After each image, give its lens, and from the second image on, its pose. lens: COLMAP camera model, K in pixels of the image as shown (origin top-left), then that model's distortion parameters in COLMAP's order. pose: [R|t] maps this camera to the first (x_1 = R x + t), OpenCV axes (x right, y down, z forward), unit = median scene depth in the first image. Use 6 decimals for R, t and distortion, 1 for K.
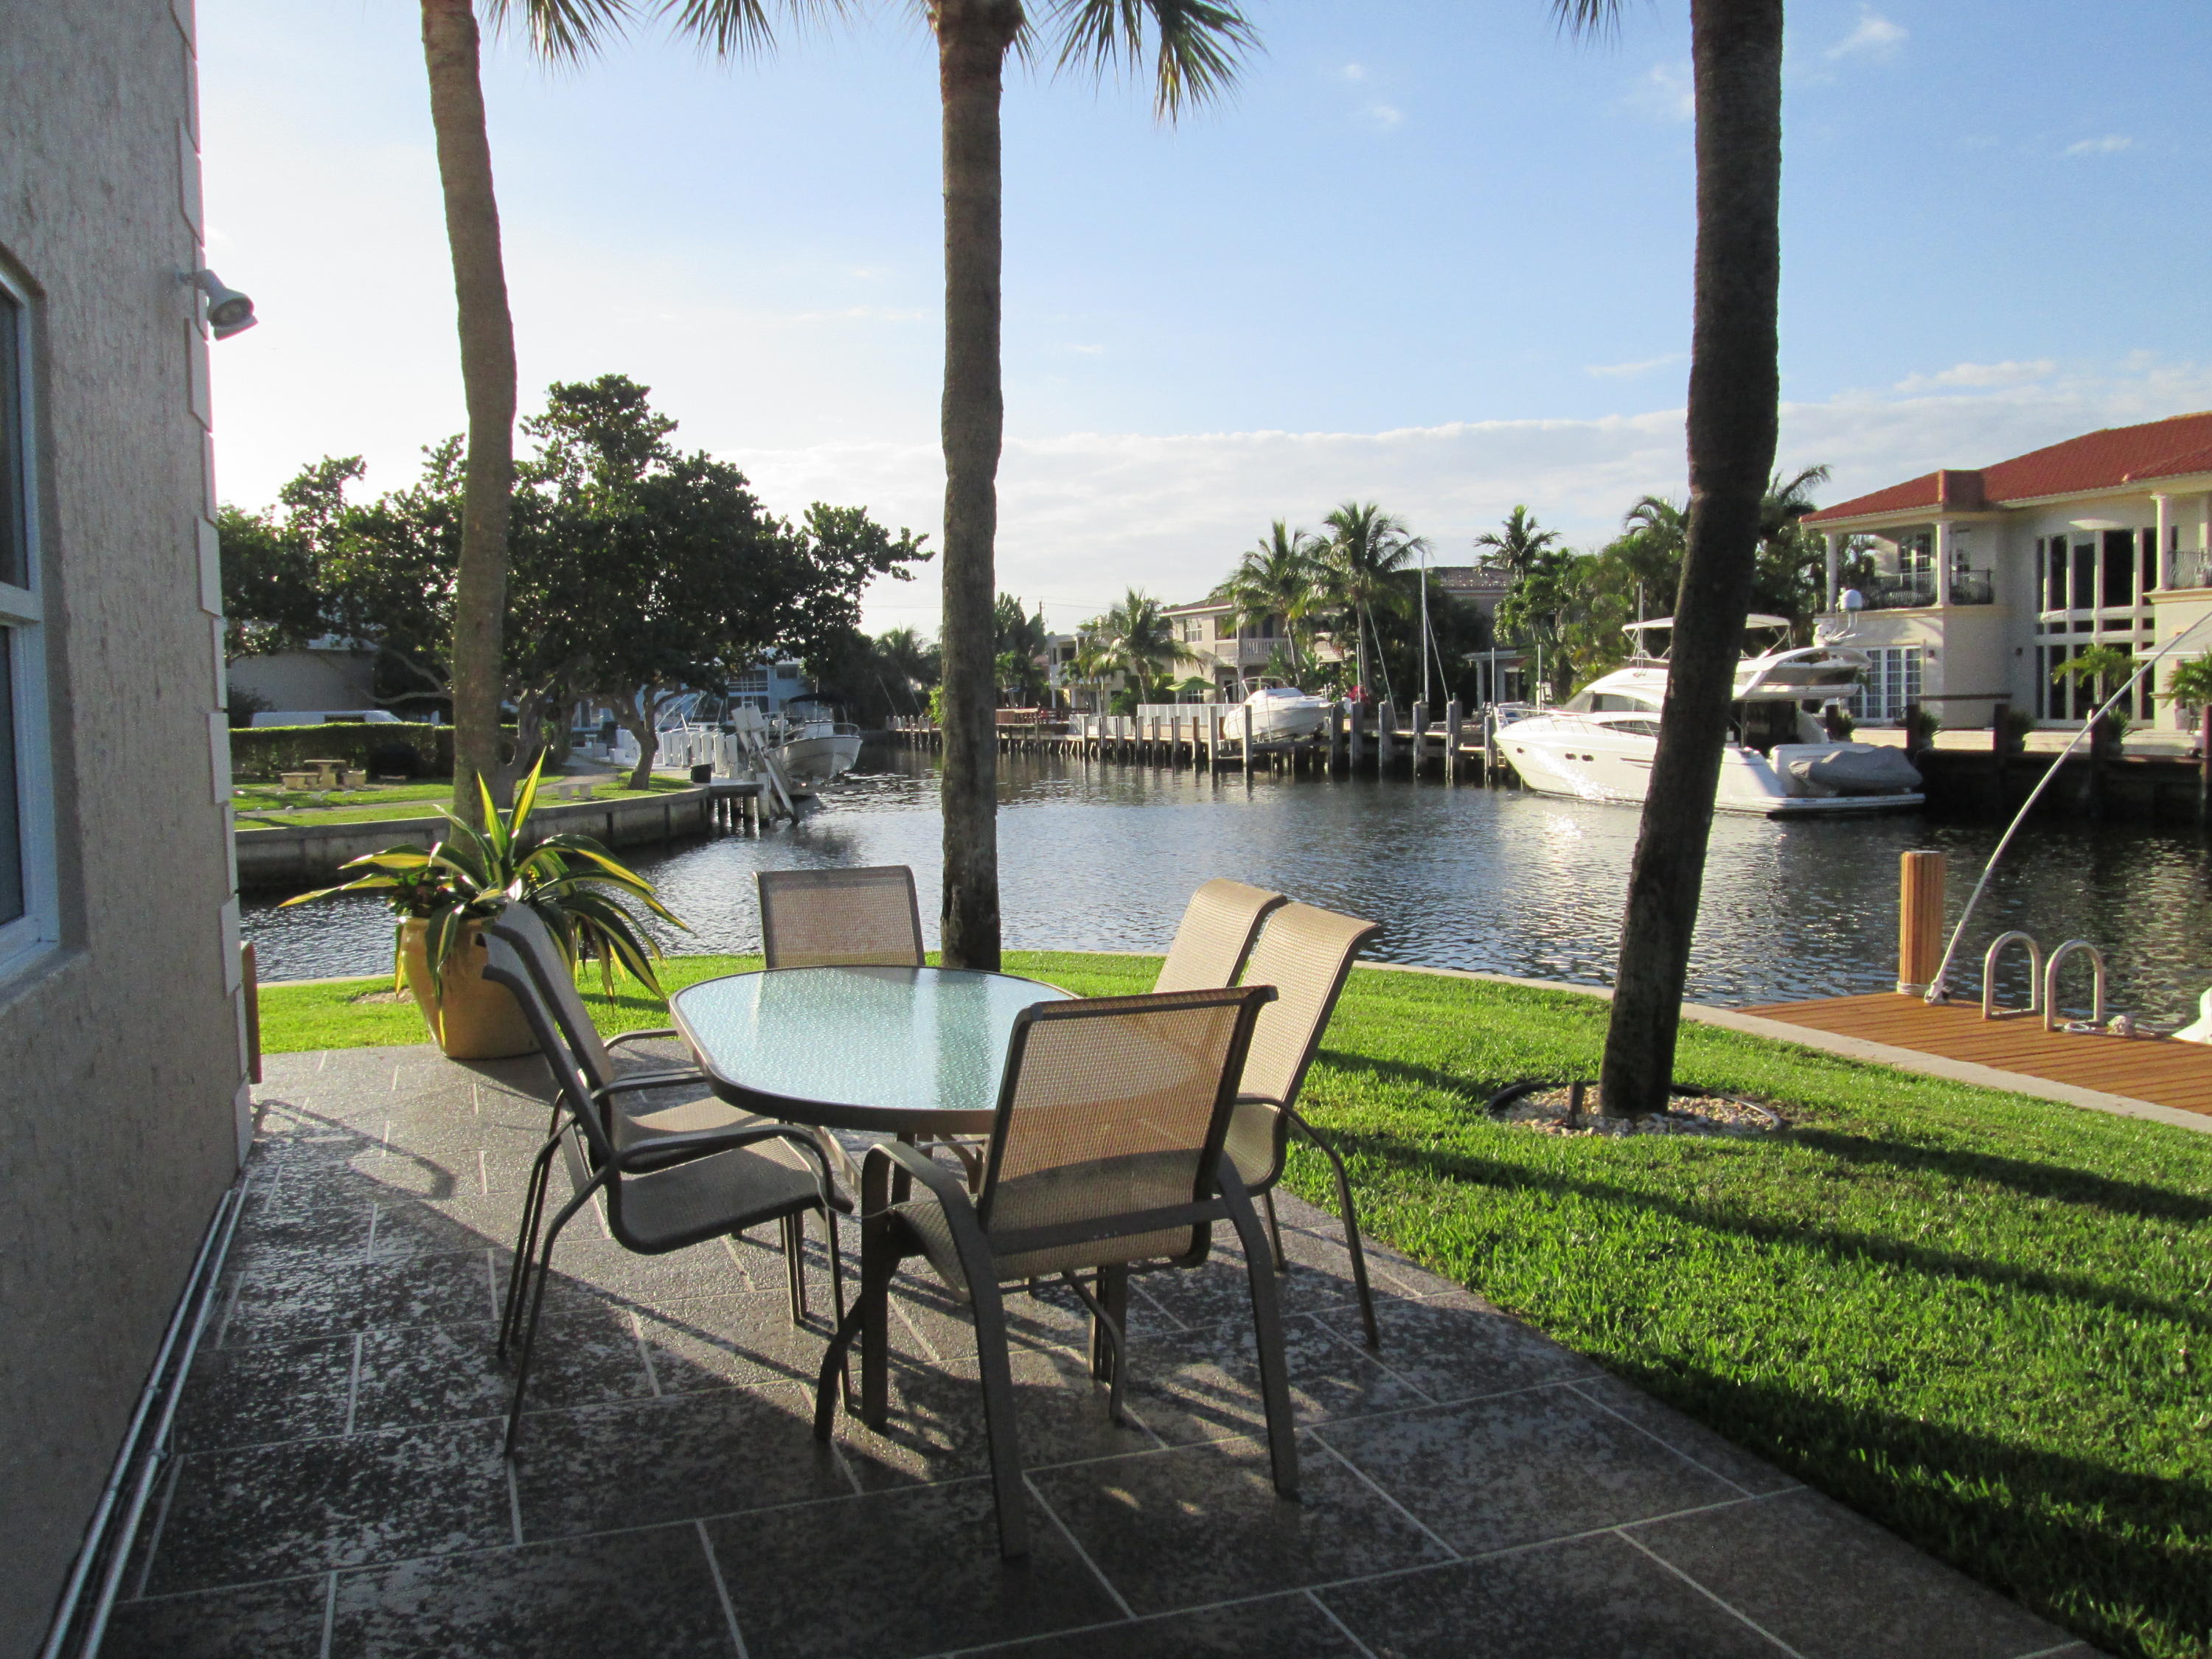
lens RADIAL K [[1829.5, 0, 1094.8], [0, 1829.5, 809.3], [0, 0, 1]] dist [-0.055307, 0.032536]
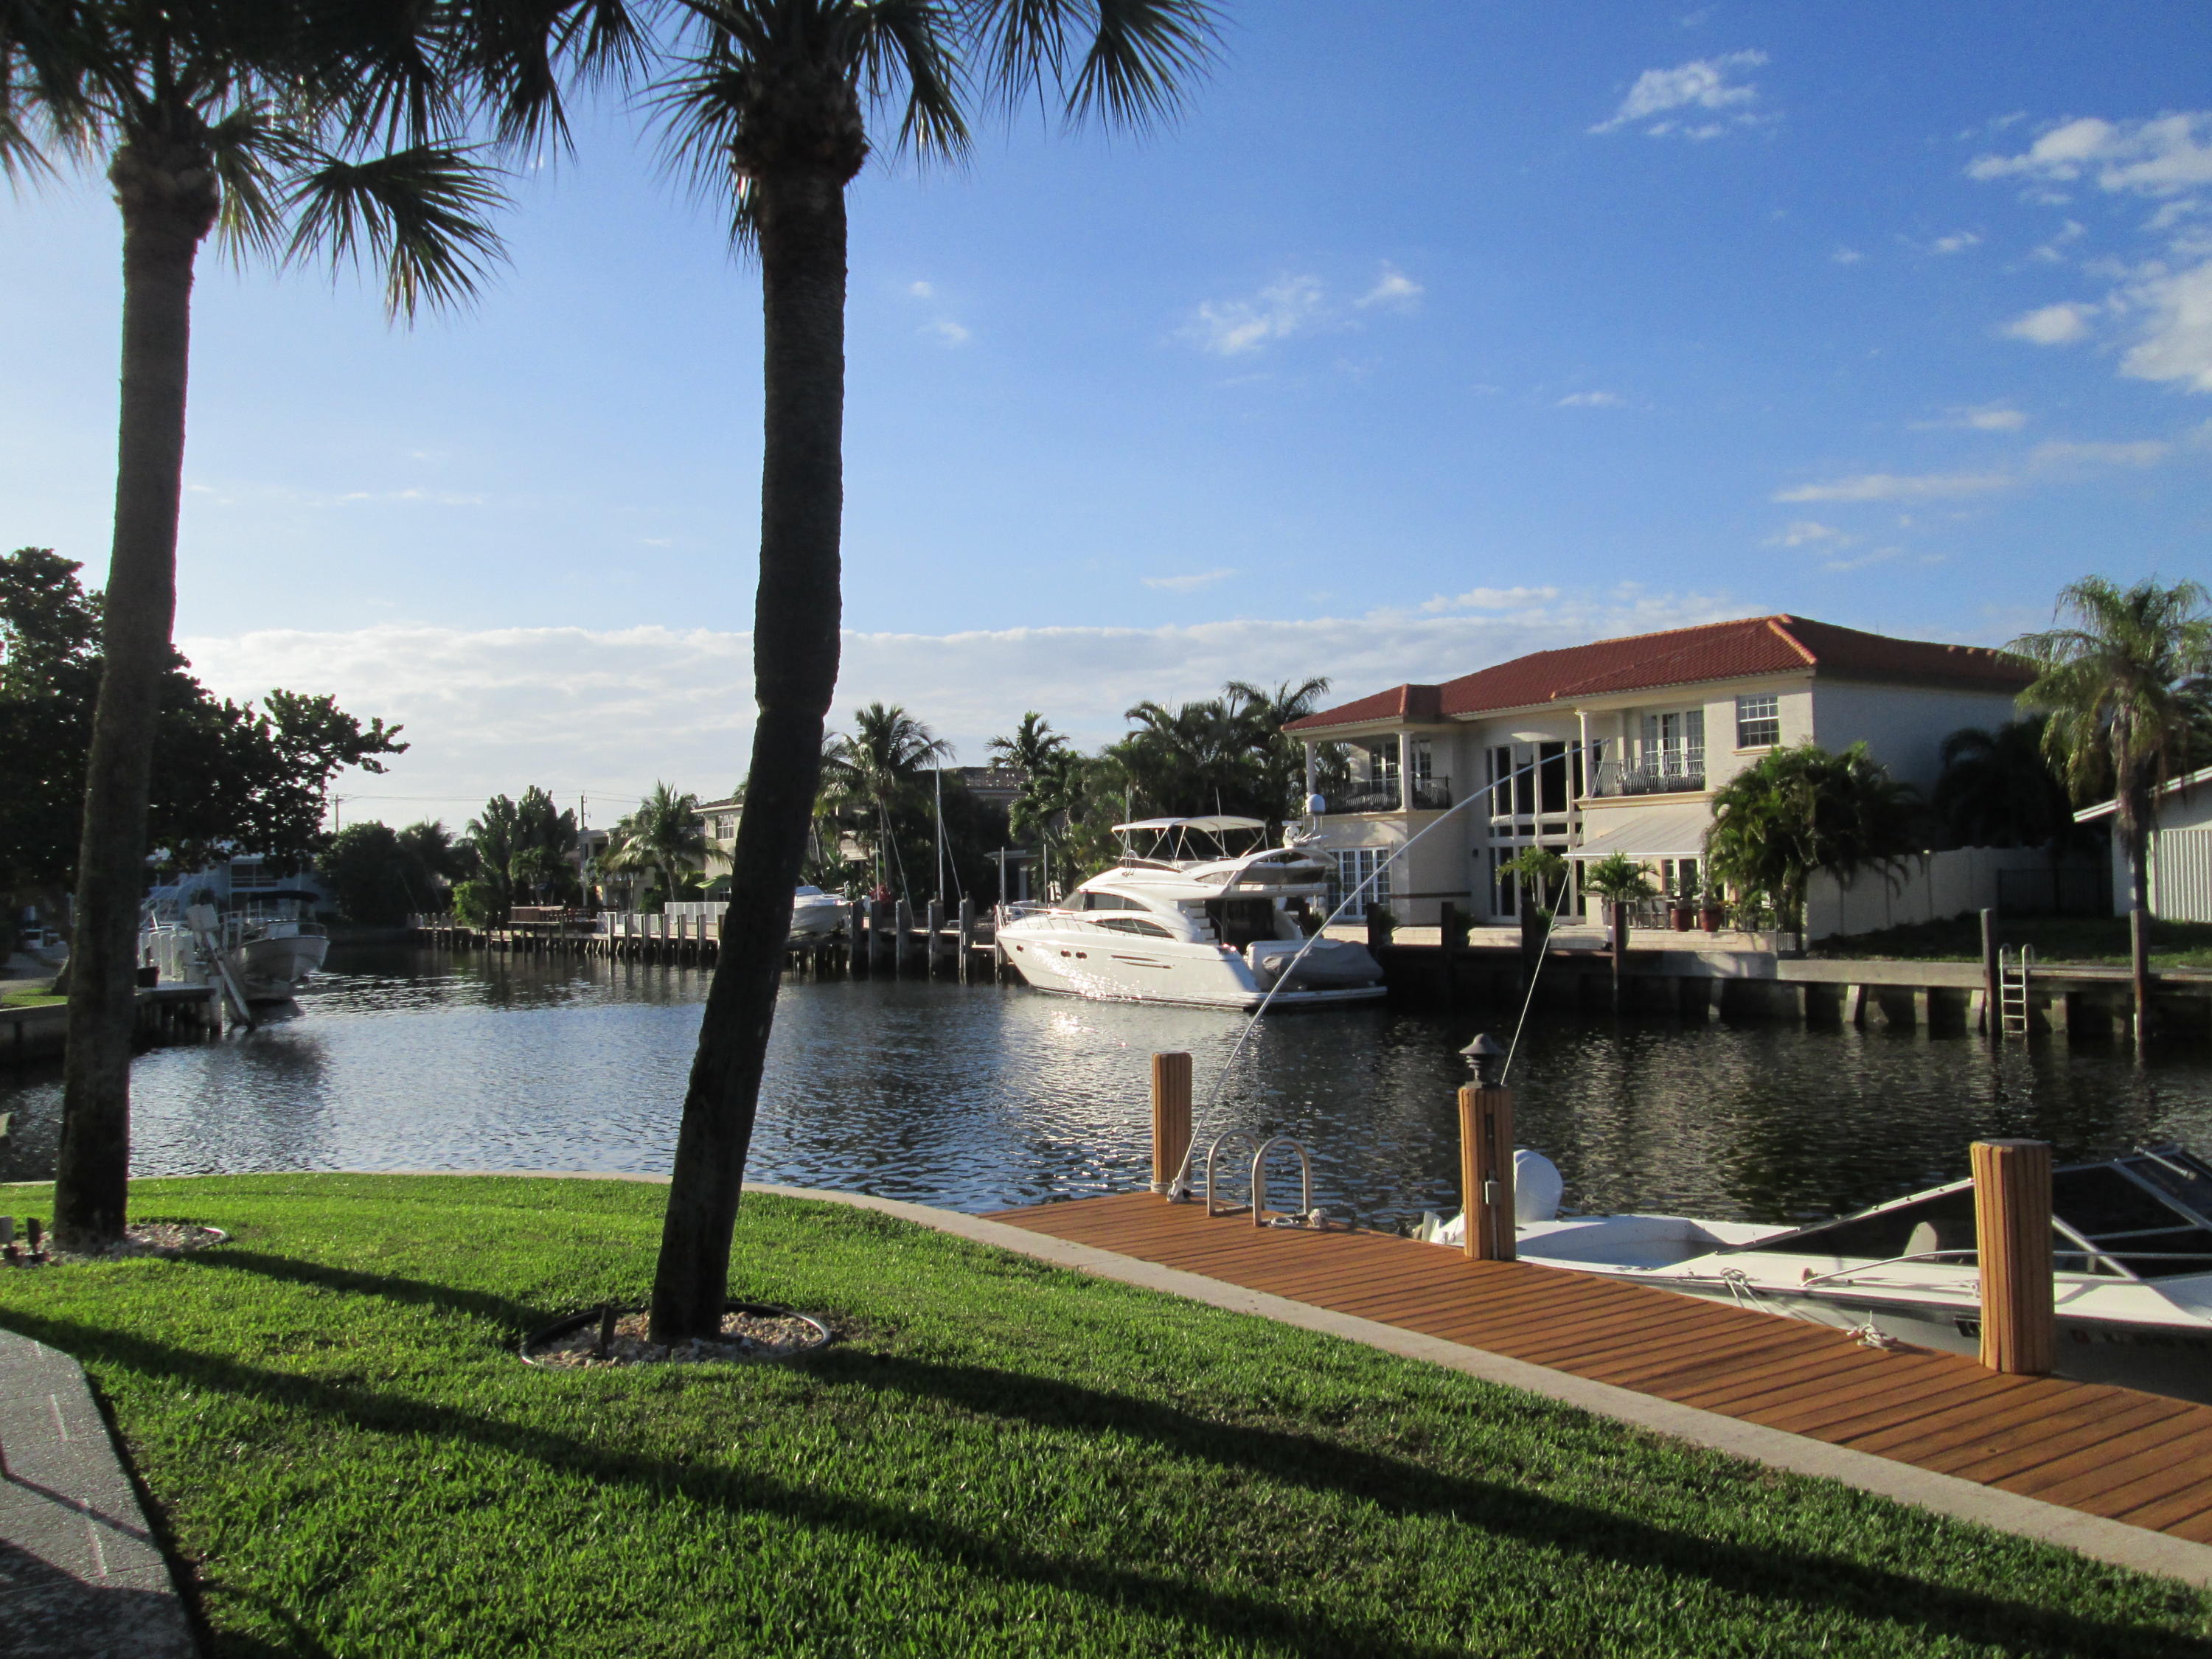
lens RADIAL K [[1829.5, 0, 1094.8], [0, 1829.5, 809.3], [0, 0, 1]] dist [-0.055307, 0.032536]
pose [[0.972056, 0.011864, 0.234451, 0.034243], [0.013373, 0.994302, -0.105760, -0.000920], [-0.234370, 0.105940, 0.966358, -0.002073]]
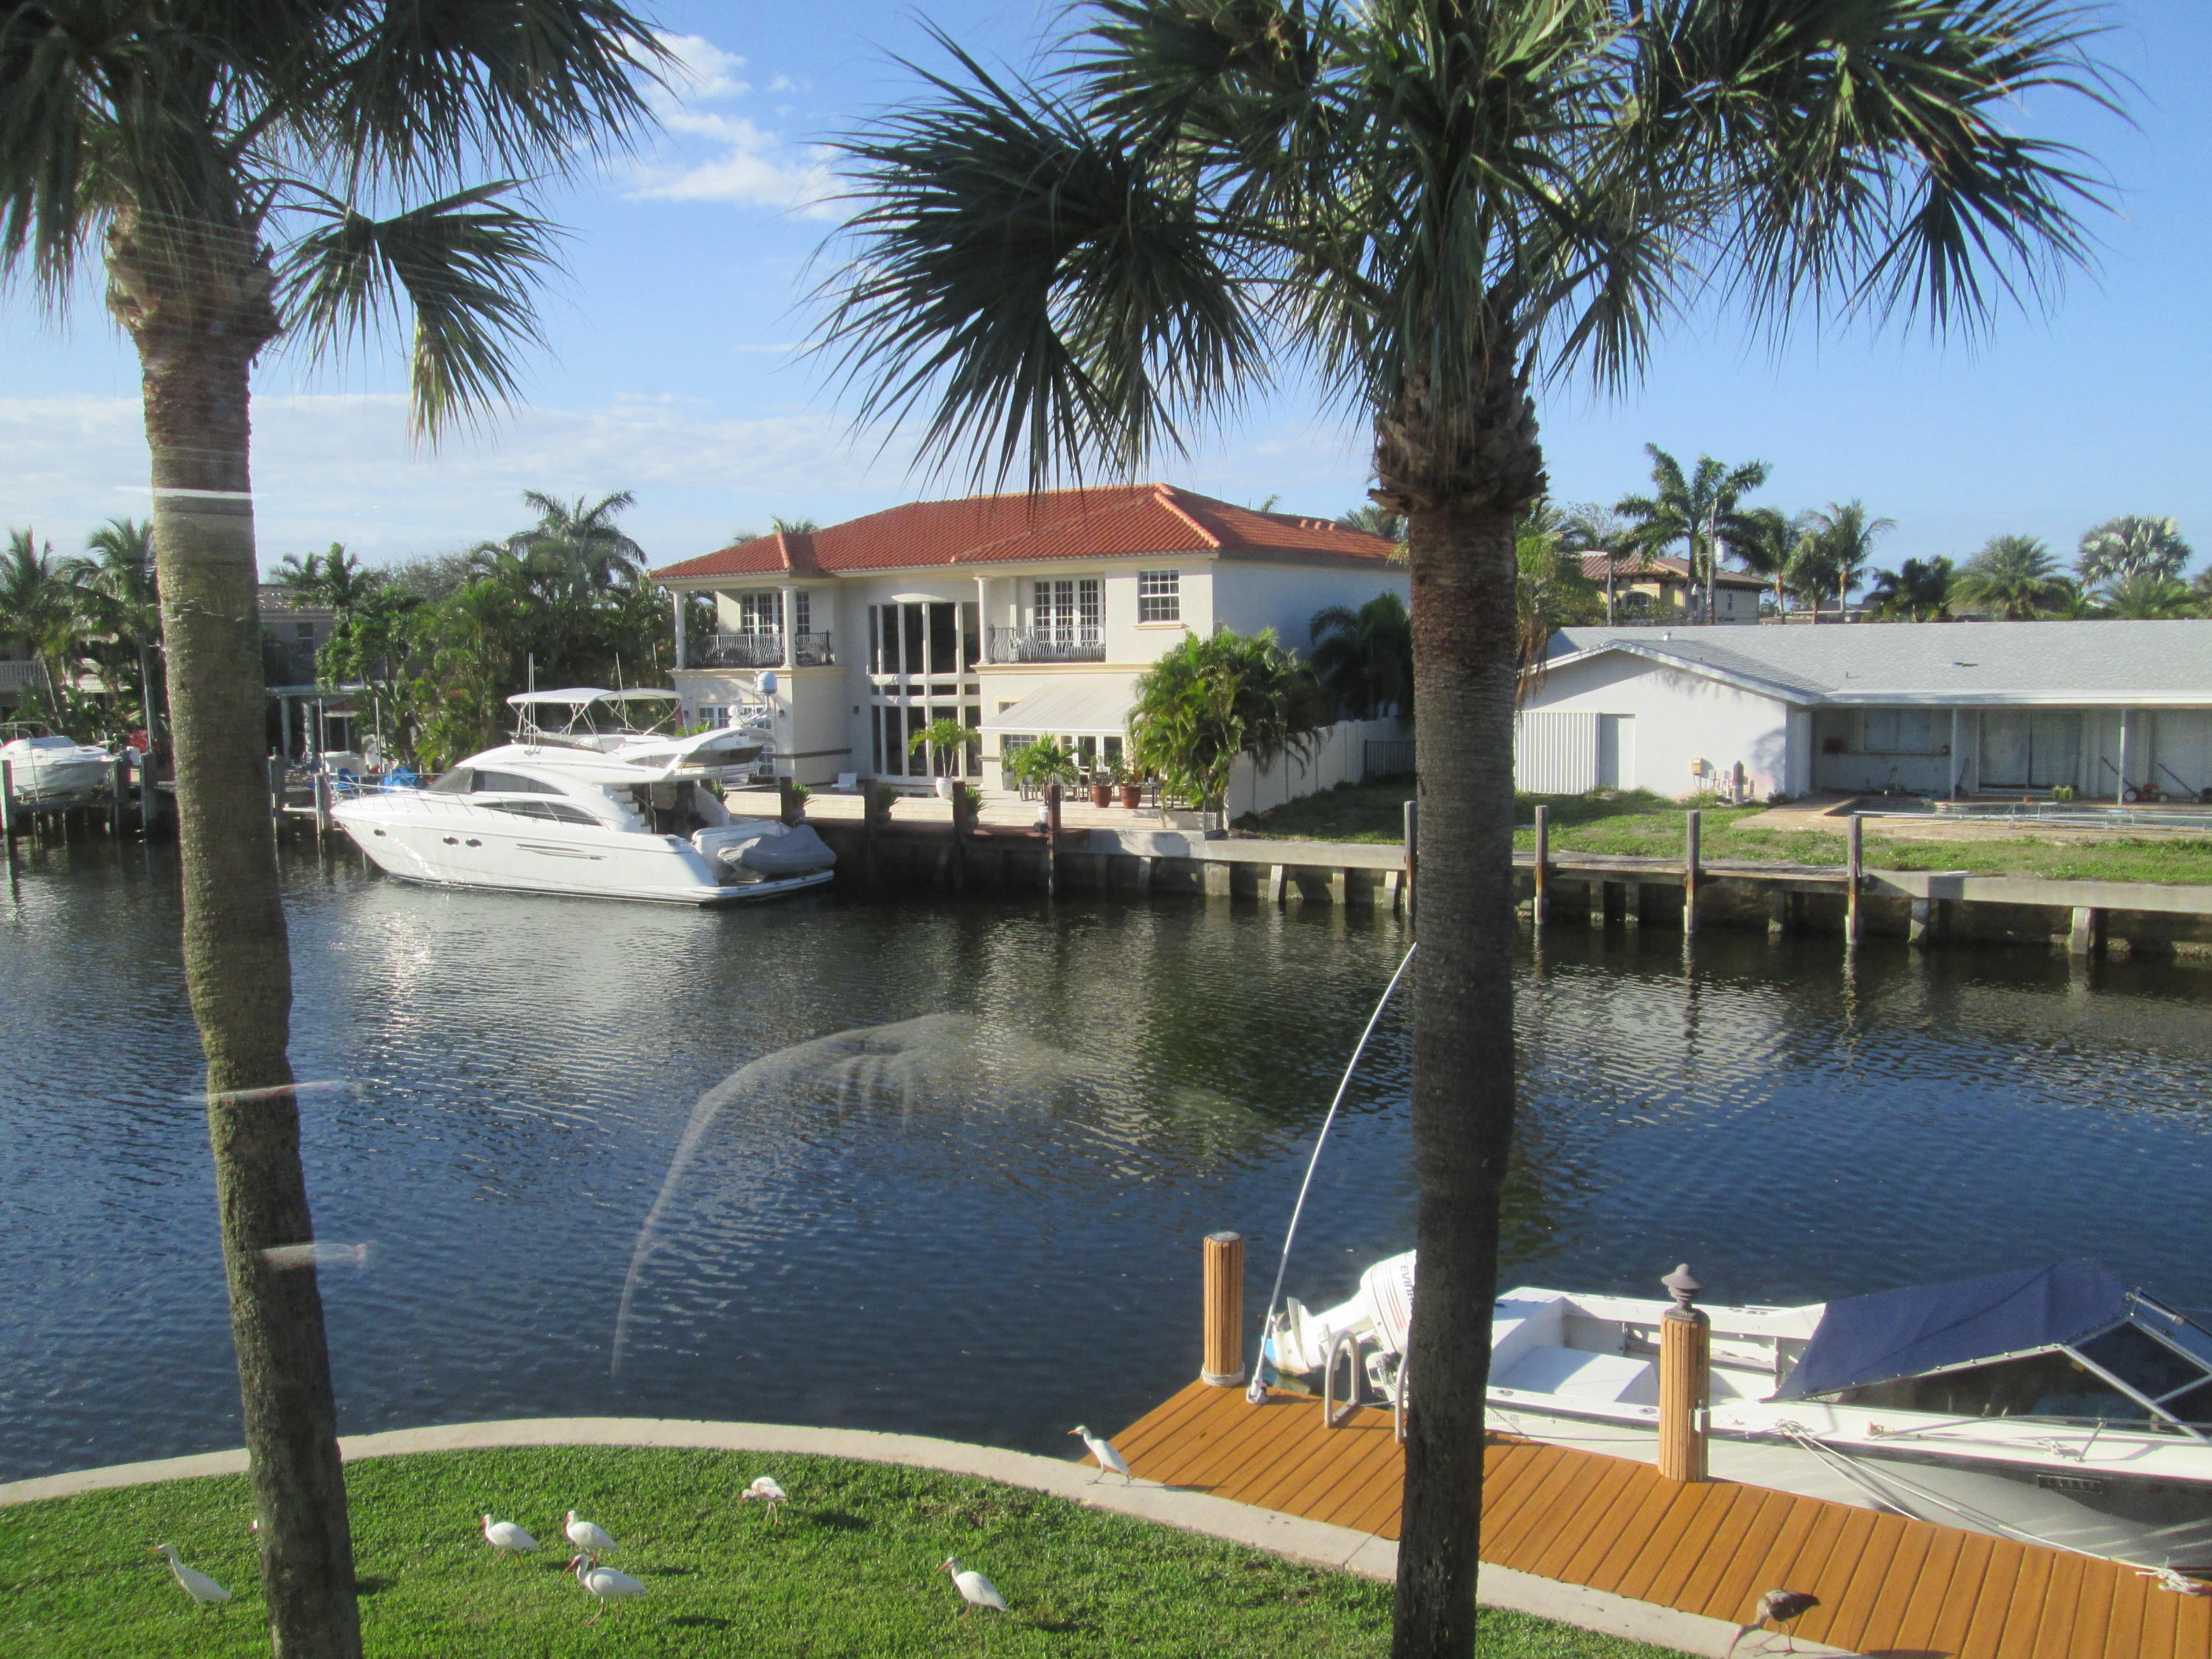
lens RADIAL K [[1832.6, 0, 1109.1], [0, 1832.6, 813.7], [0, 0, 1]] dist [-0.054418, 0.015571]
pose [[0.787069, -0.047032, 0.615069, -0.037100], [0.039615, 0.998885, 0.025688, -0.046553], [-0.615591, 0.004147, 0.788055, 0.055541]]
